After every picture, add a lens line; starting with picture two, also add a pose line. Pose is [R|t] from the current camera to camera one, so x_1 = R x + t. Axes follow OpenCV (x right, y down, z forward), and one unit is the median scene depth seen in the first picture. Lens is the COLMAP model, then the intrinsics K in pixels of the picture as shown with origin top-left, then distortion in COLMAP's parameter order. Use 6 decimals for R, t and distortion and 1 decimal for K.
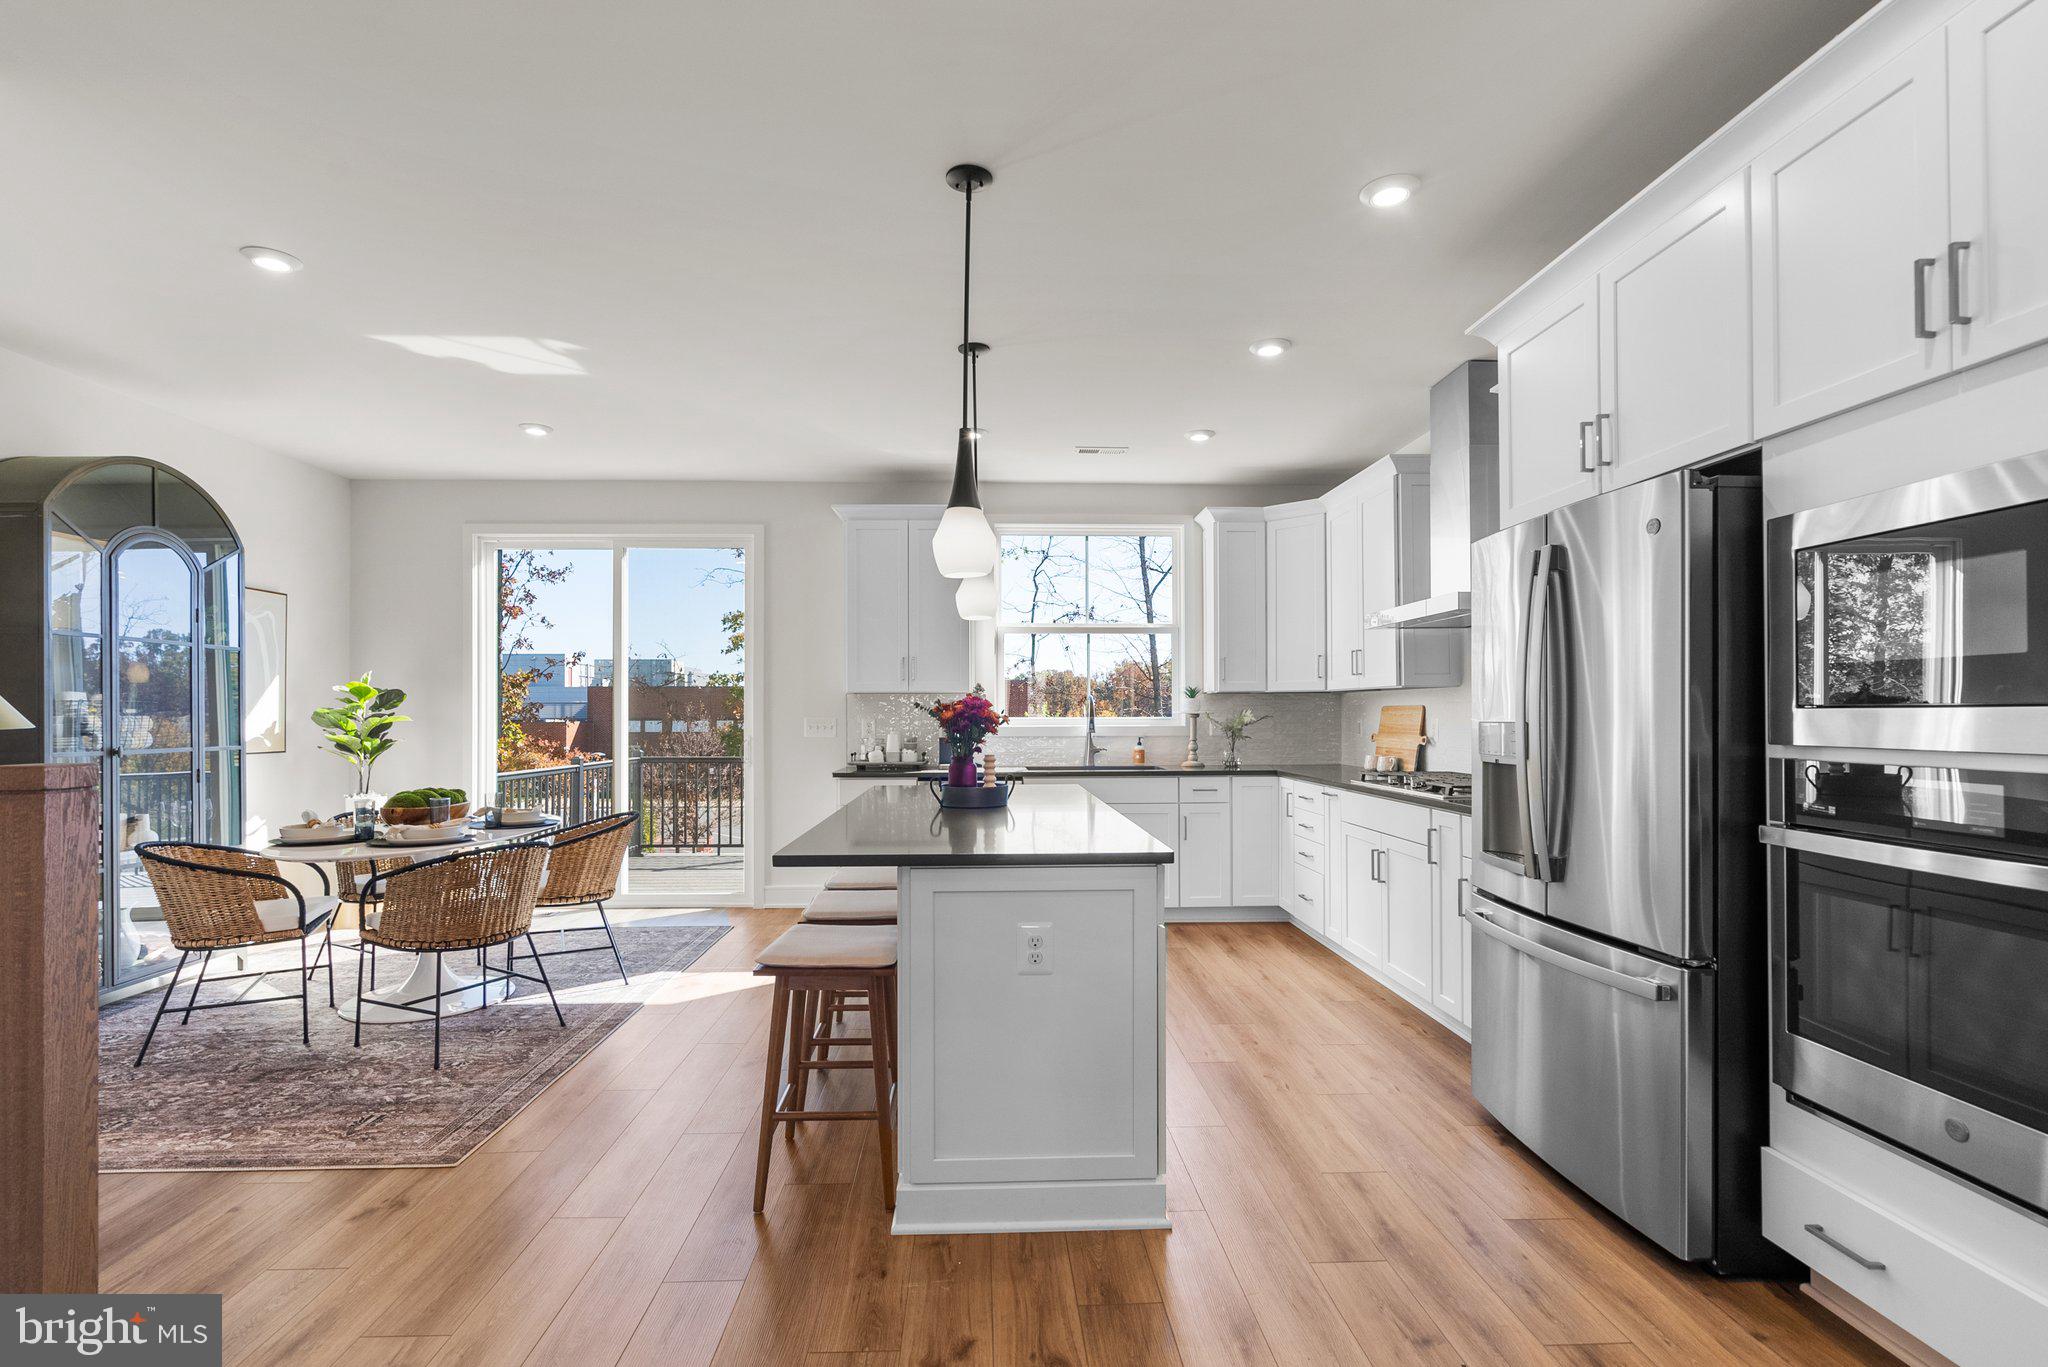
lens RADIAL K [[940.6, 0, 1014.4], [0, 940.6, 704.7], [0, 0, 1]] dist [-0.001145, 0.001159]
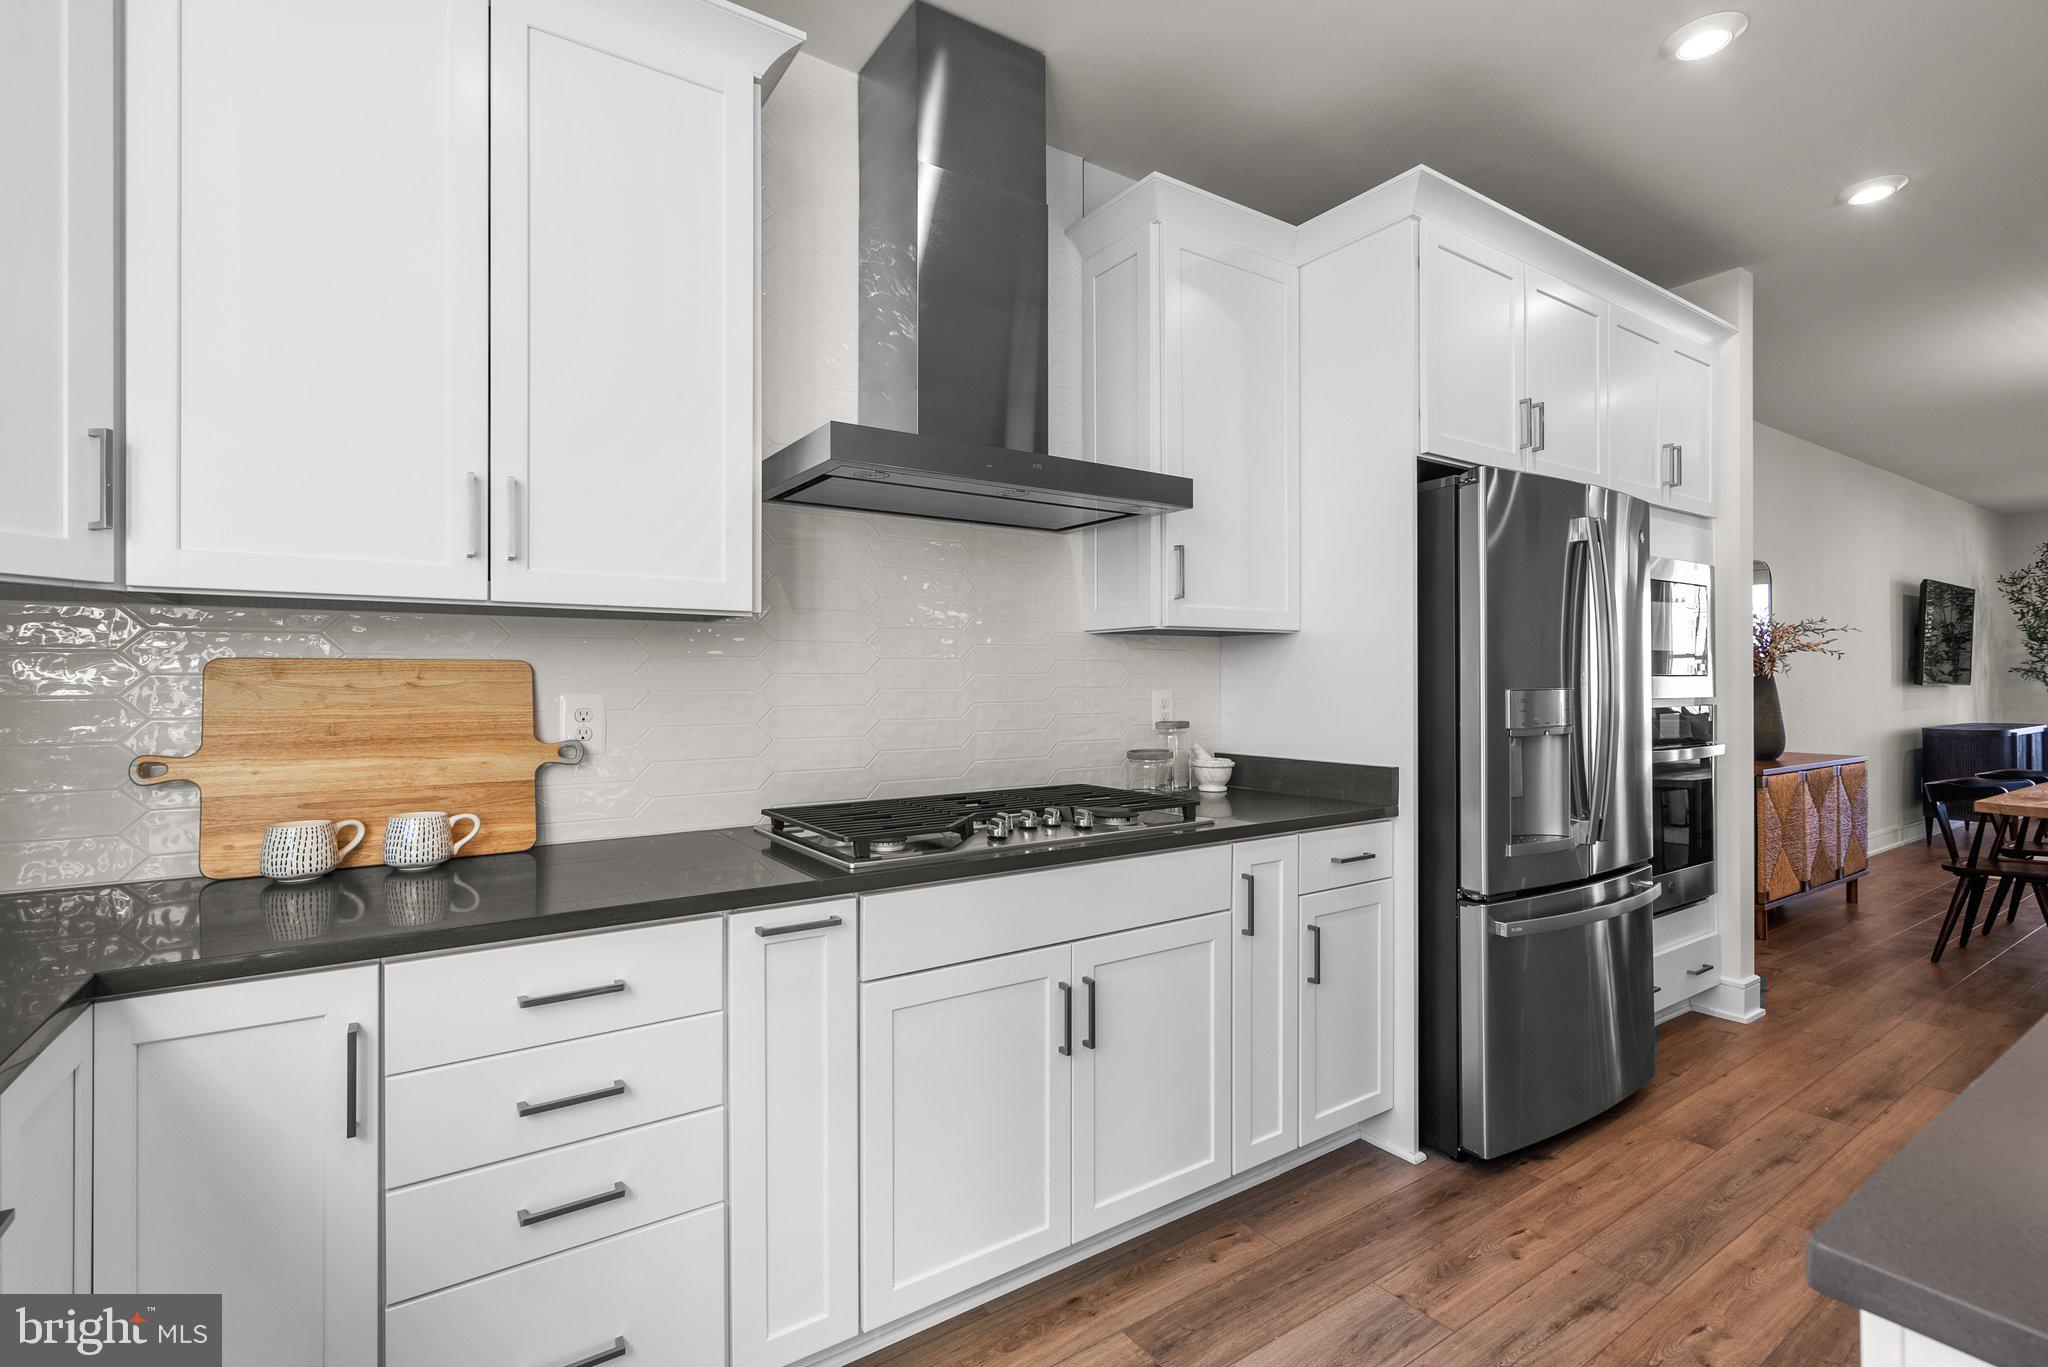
lens RADIAL K [[934.3, 0, 1015.6], [0, 934.3, 680.2], [0, 0, 1]] dist [-0.002841, 0.001508]
pose [[-0.525101, 0.002635, 0.851036, 0.017070], [-0.005655, 0.999962, -0.006585, 0.011870], [-0.851021, -0.008271, -0.525067, 1.208299]]
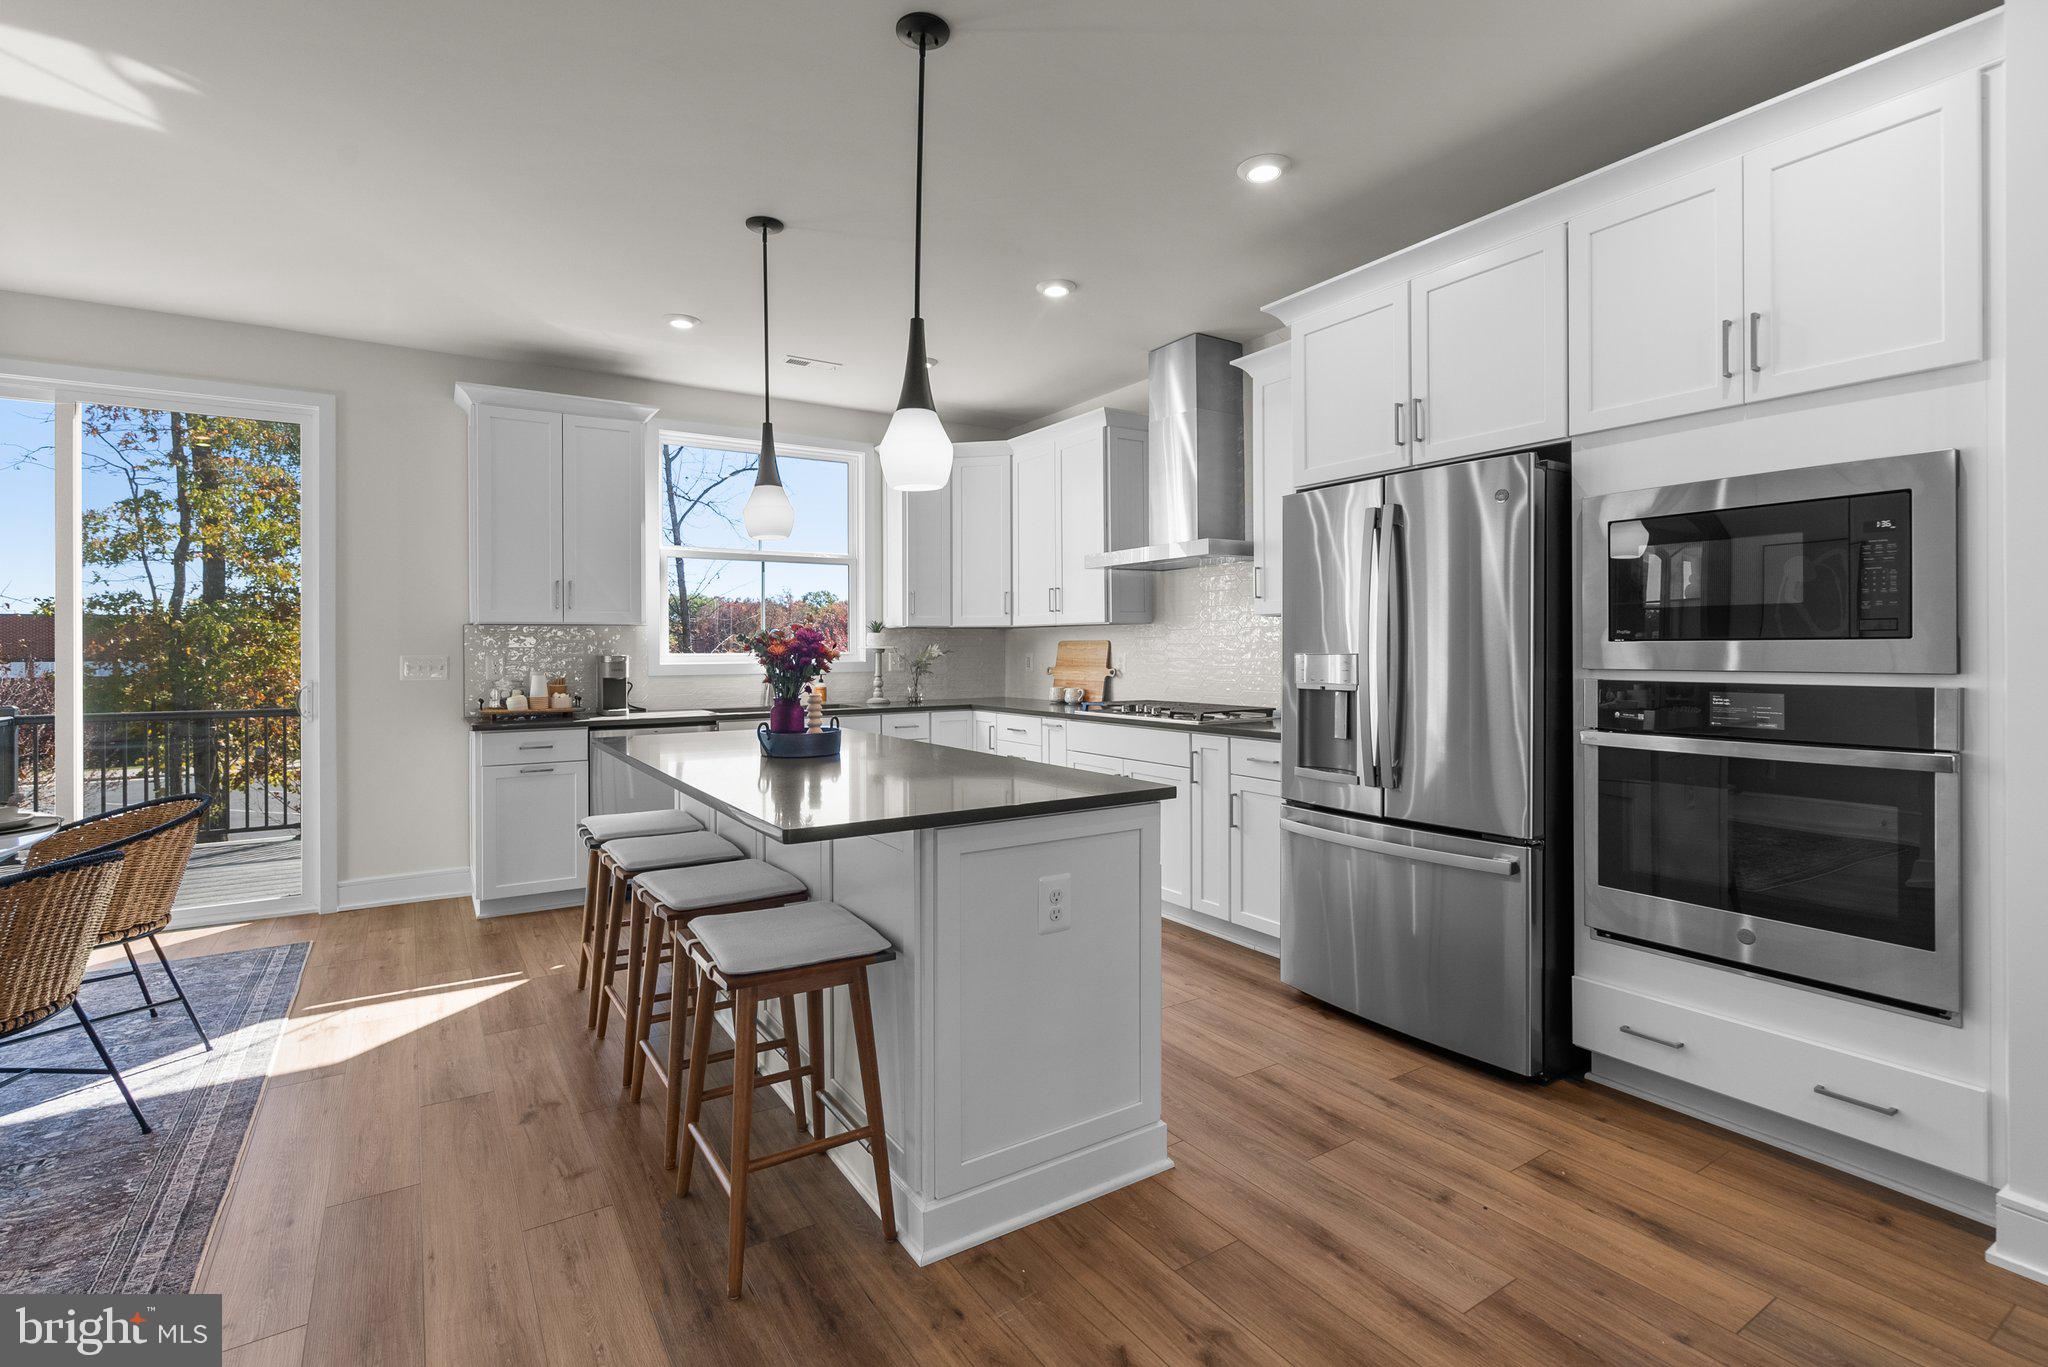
lens RADIAL K [[943.9, 0, 1013.7], [0, 943.9, 650.2], [0, 0, 1]] dist [-0.001406, 0.000740]
pose [[0.863216, -0.003015, 0.504826, -0.253635], [-0.001718, 0.999959, 0.008909, 0.002601], [-0.504832, -0.008558, 0.863175, 0.123138]]
